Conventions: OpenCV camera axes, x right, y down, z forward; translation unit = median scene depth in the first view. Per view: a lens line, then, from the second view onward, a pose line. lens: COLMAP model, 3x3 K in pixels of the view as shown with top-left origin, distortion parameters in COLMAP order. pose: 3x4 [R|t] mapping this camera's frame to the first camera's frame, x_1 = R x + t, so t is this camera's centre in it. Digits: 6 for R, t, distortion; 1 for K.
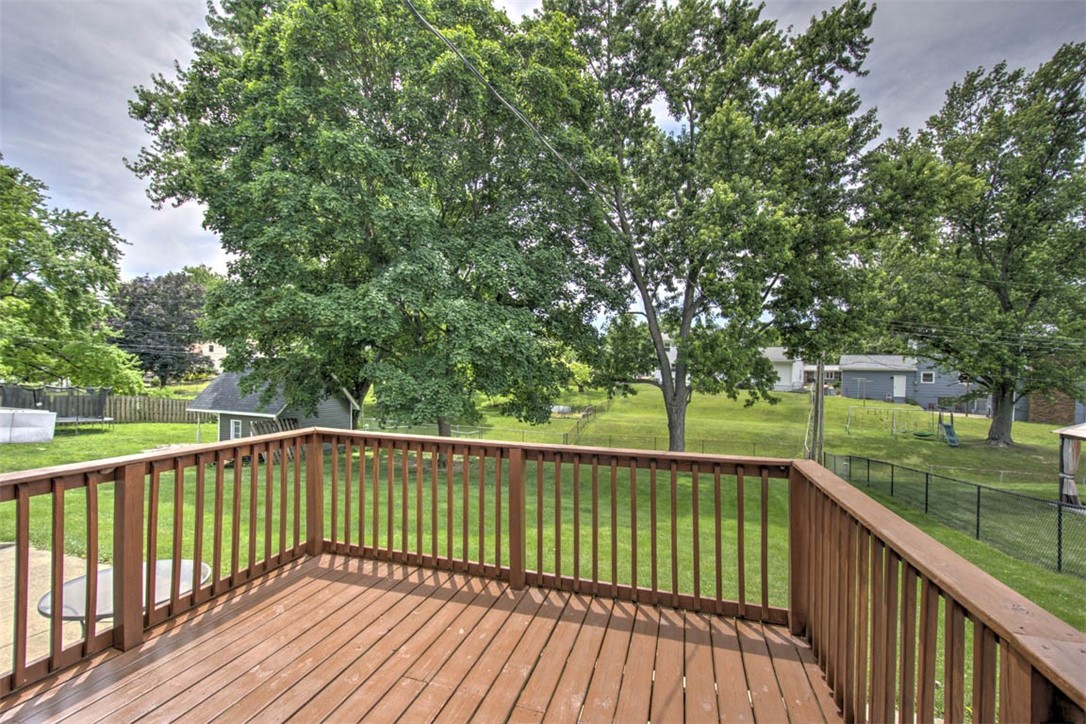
lens RADIAL K [[461.8, 0, 541.3], [0, 461.8, 371.6], [0, 0, 1]] dist [-0.004872, -0.000328]
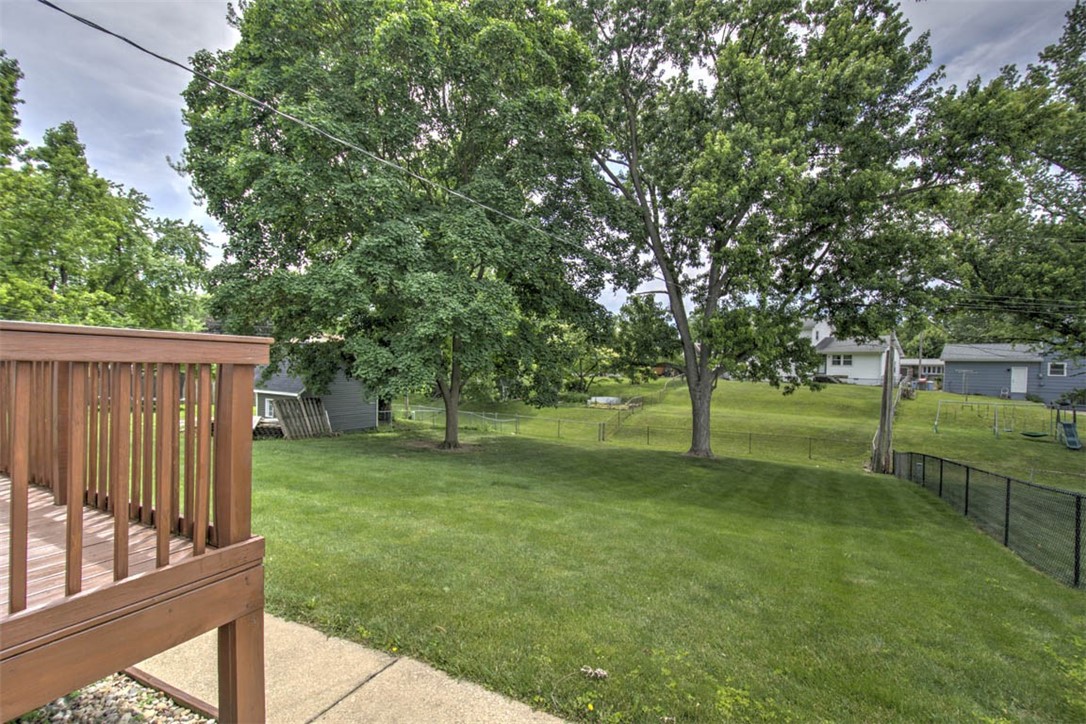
lens RADIAL K [[464.3, 0, 542.6], [0, 464.3, 371.6], [0, 0, 1]] dist [-0.004760, 0.000561]
pose [[0.985129, 0.004269, -0.171765, 0.138054], [-0.003256, 0.999976, 0.006176, 0.029216], [0.171787, -0.005525, 0.985119, 0.038640]]
